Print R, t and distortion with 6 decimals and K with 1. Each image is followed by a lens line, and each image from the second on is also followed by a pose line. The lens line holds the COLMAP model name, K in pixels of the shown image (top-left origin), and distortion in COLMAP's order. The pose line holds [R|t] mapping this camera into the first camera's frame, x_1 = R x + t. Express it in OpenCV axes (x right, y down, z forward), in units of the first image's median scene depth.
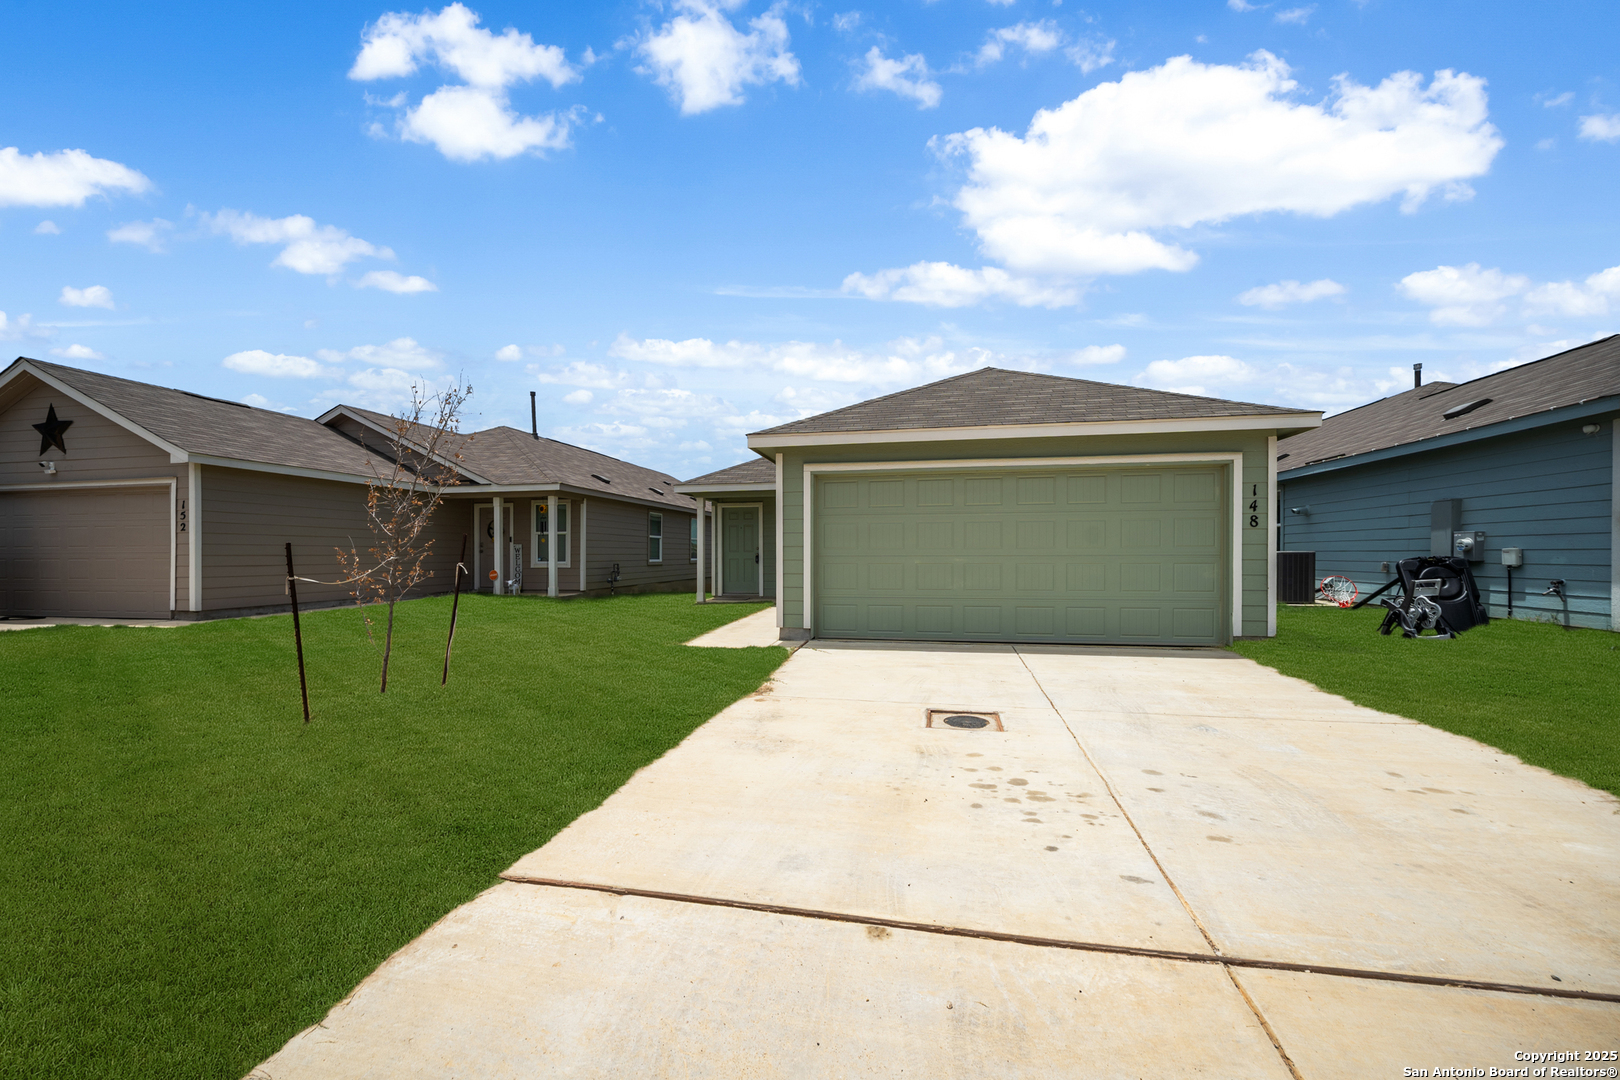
lens RADIAL K [[594.8, 0, 806.6], [0, 594.8, 551.7], [0, 0, 1]] dist [0.000038, 0.000078]
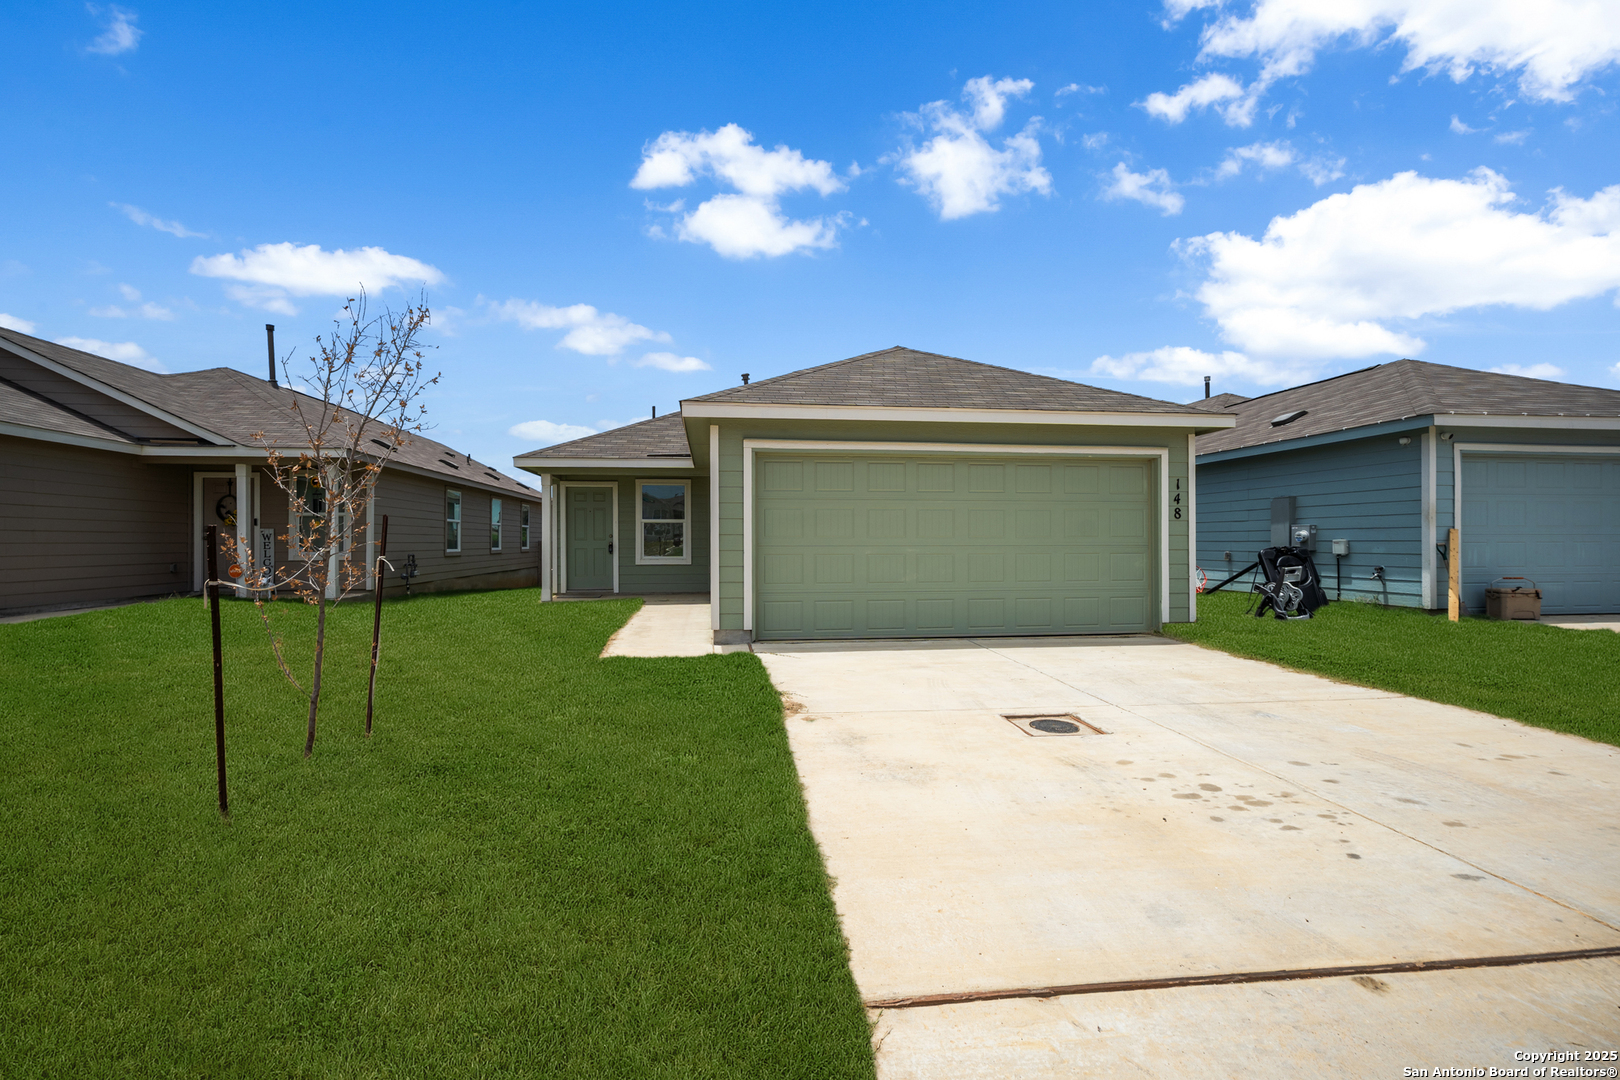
lens RADIAL K [[656.3, 0, 778.5], [0, 656.3, 533.6], [0, 0, 1]] dist [0.000730, 0.000025]
pose [[0.957431, 0.006022, 0.288598, -0.254526], [-0.003221, 0.999943, -0.010177, -0.001003], [-0.288643, 0.008814, 0.957396, 0.083916]]
